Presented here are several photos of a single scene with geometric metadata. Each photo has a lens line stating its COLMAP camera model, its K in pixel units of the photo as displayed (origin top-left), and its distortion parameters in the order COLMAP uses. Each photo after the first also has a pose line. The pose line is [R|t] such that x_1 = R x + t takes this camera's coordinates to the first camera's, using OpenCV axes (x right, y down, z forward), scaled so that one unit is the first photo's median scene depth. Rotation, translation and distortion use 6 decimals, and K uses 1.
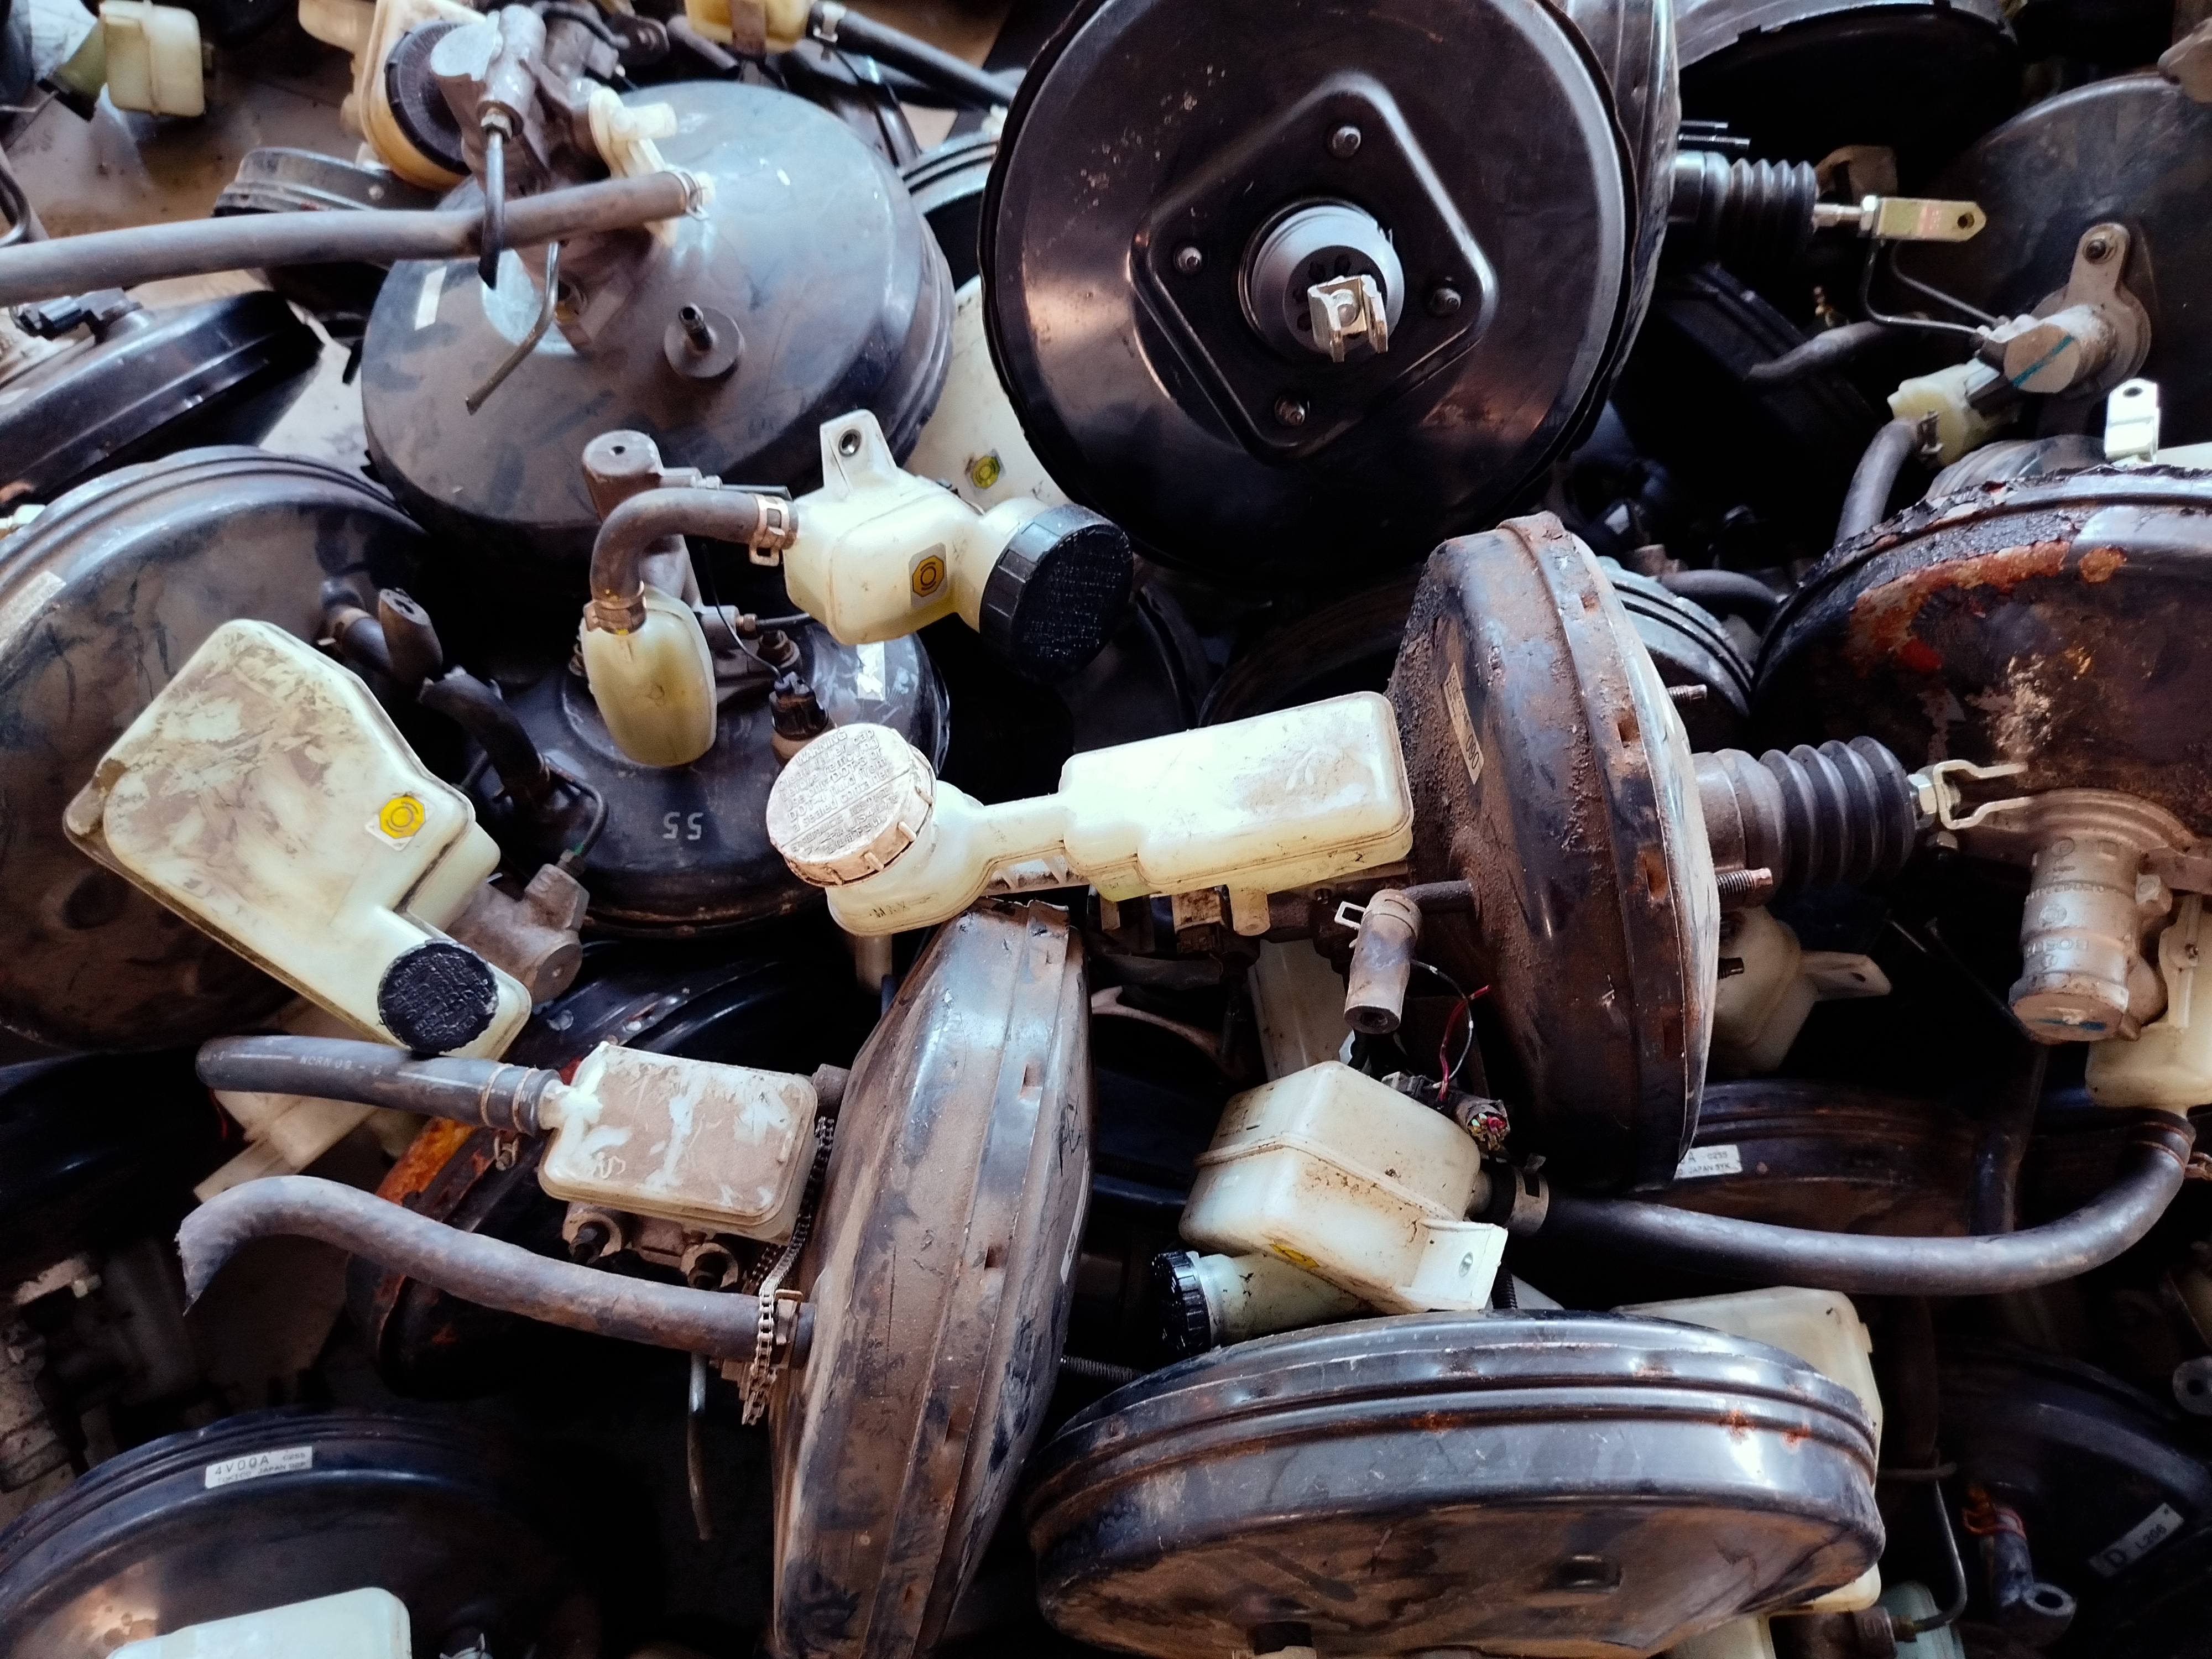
lens RADIAL K [[1584.3, 0, 1107.7], [0, 1584.3, 911.7], [0, 0, 1]] dist [0.009402, -0.099426]
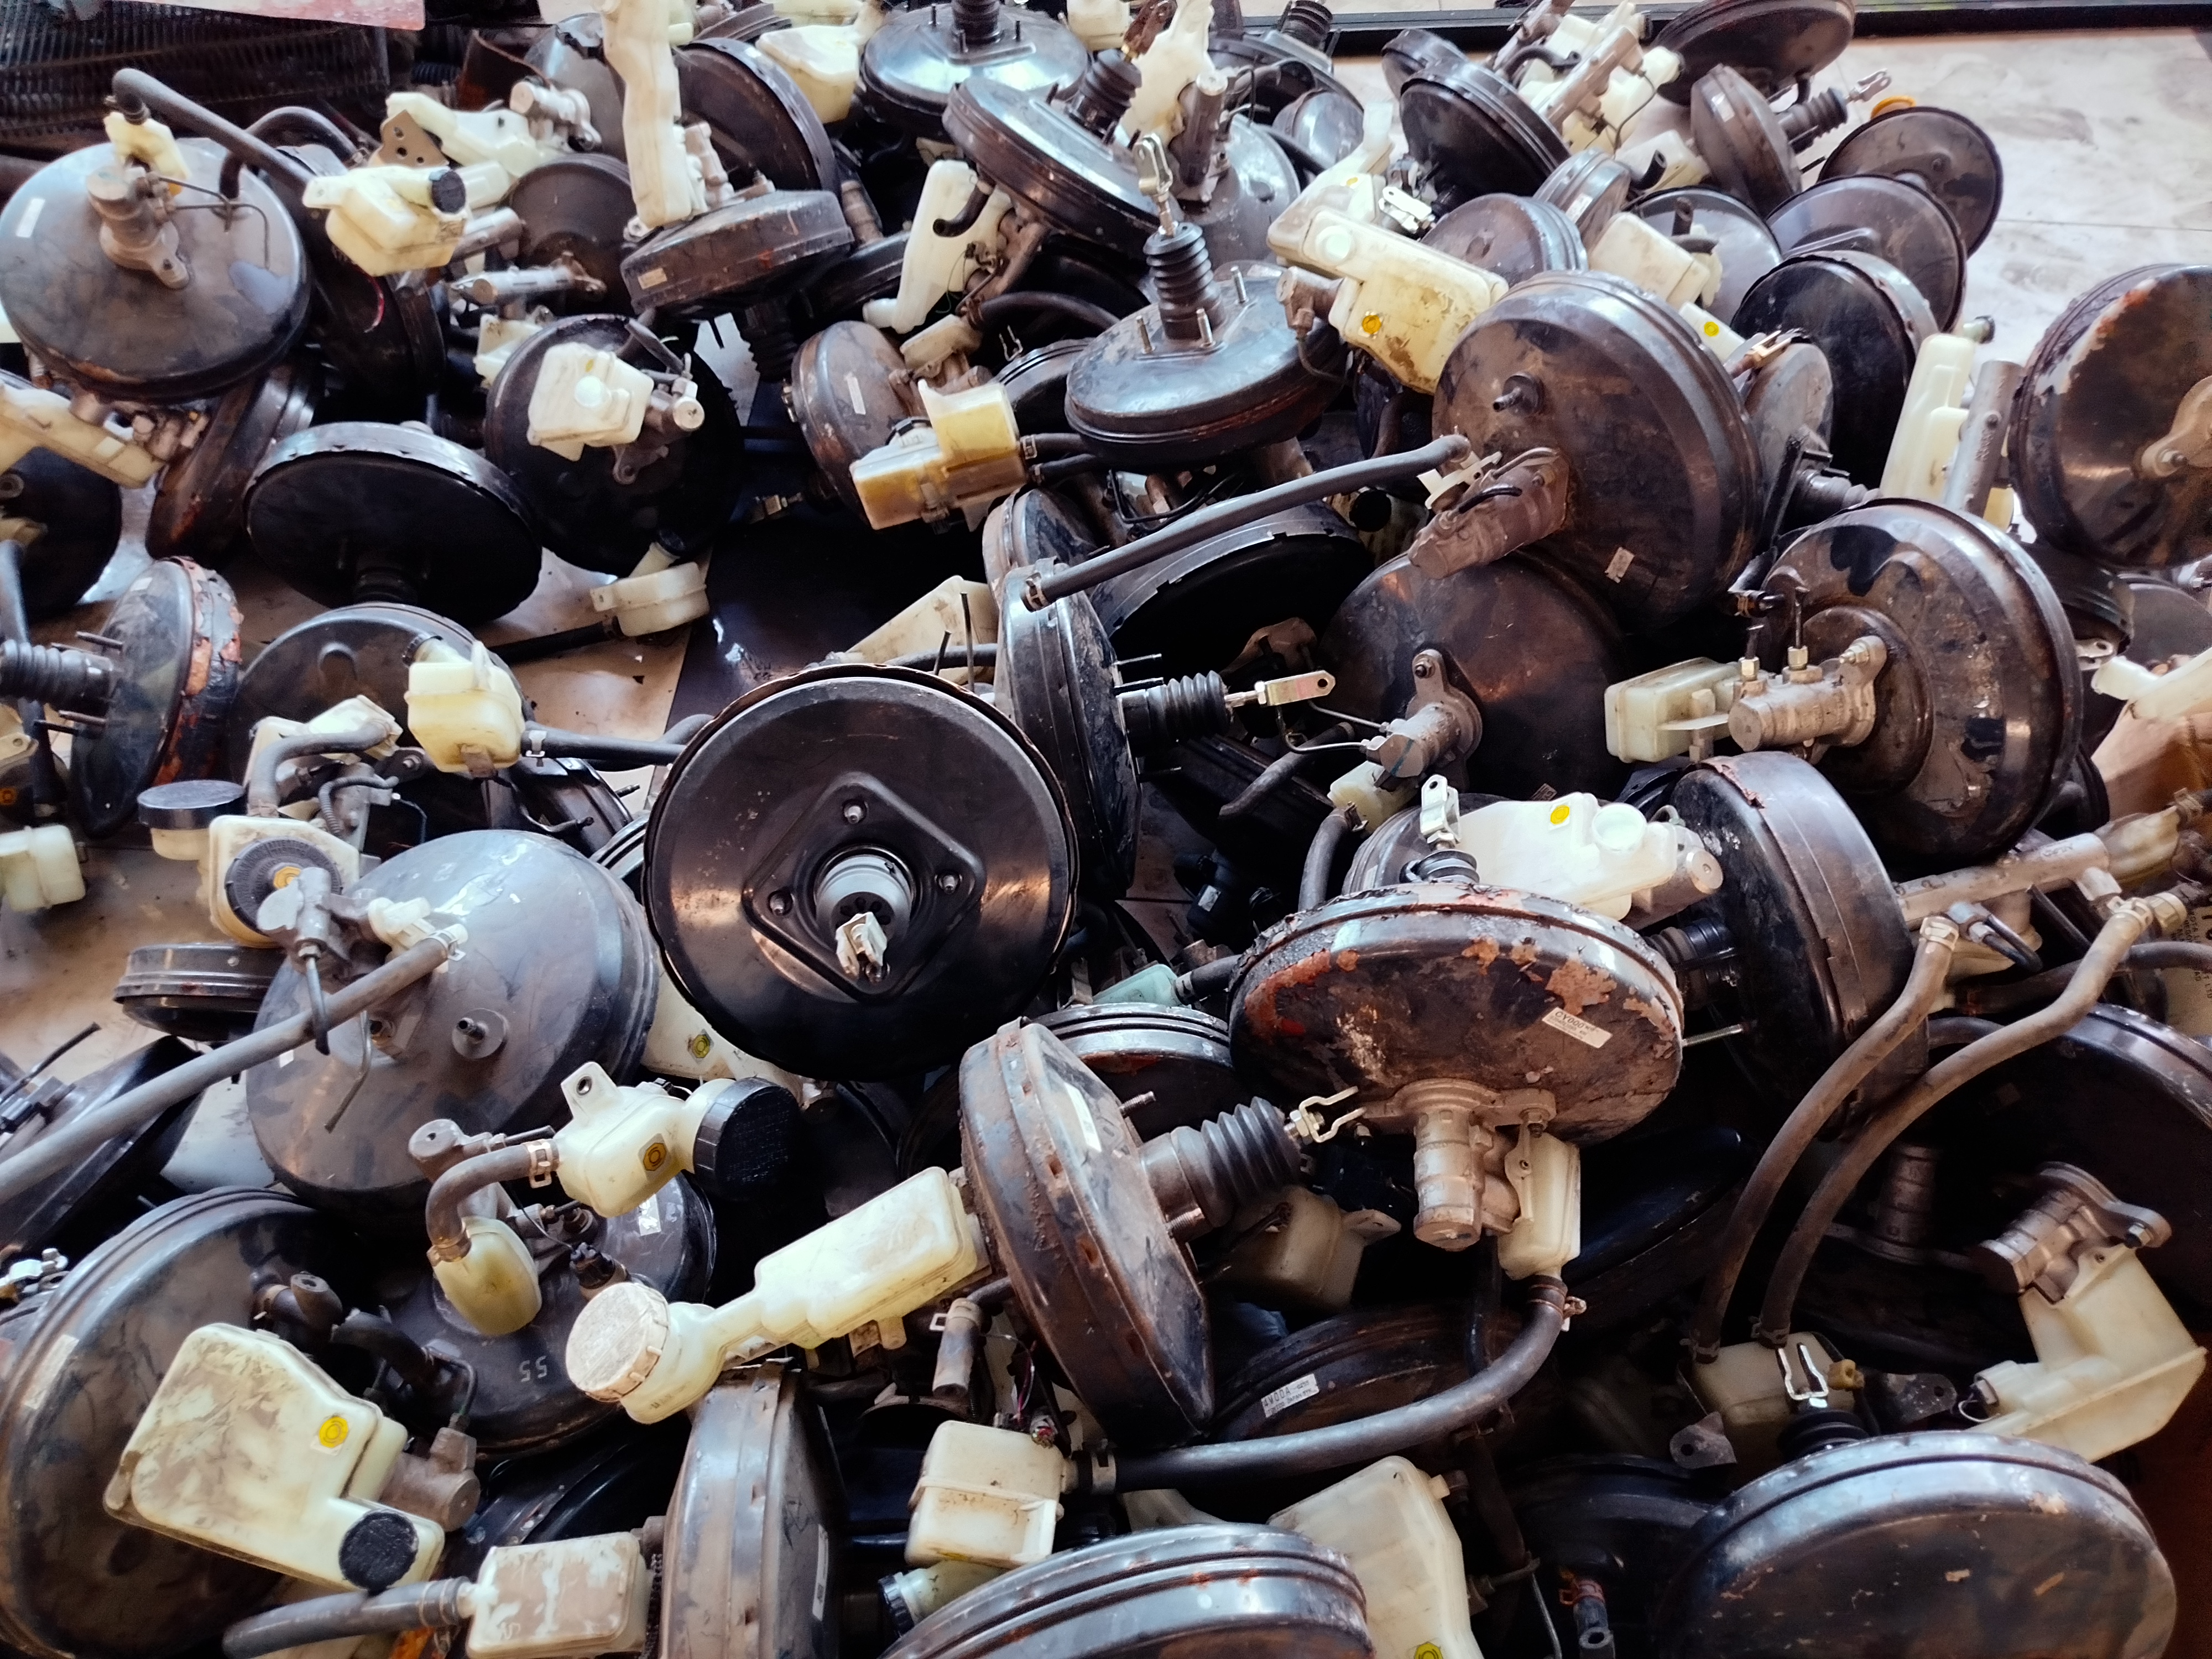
lens RADIAL K [[1582.3, 0, 1114.5], [0, 1582.3, 830.7], [0, 0, 1]] dist [-0.041946, 0.008084]
pose [[0.957848, -0.274688, 0.084112, 0.285159], [0.286845, 0.930551, -0.227587, -0.040997], [-0.015755, 0.242121, 0.970118, -0.561498]]
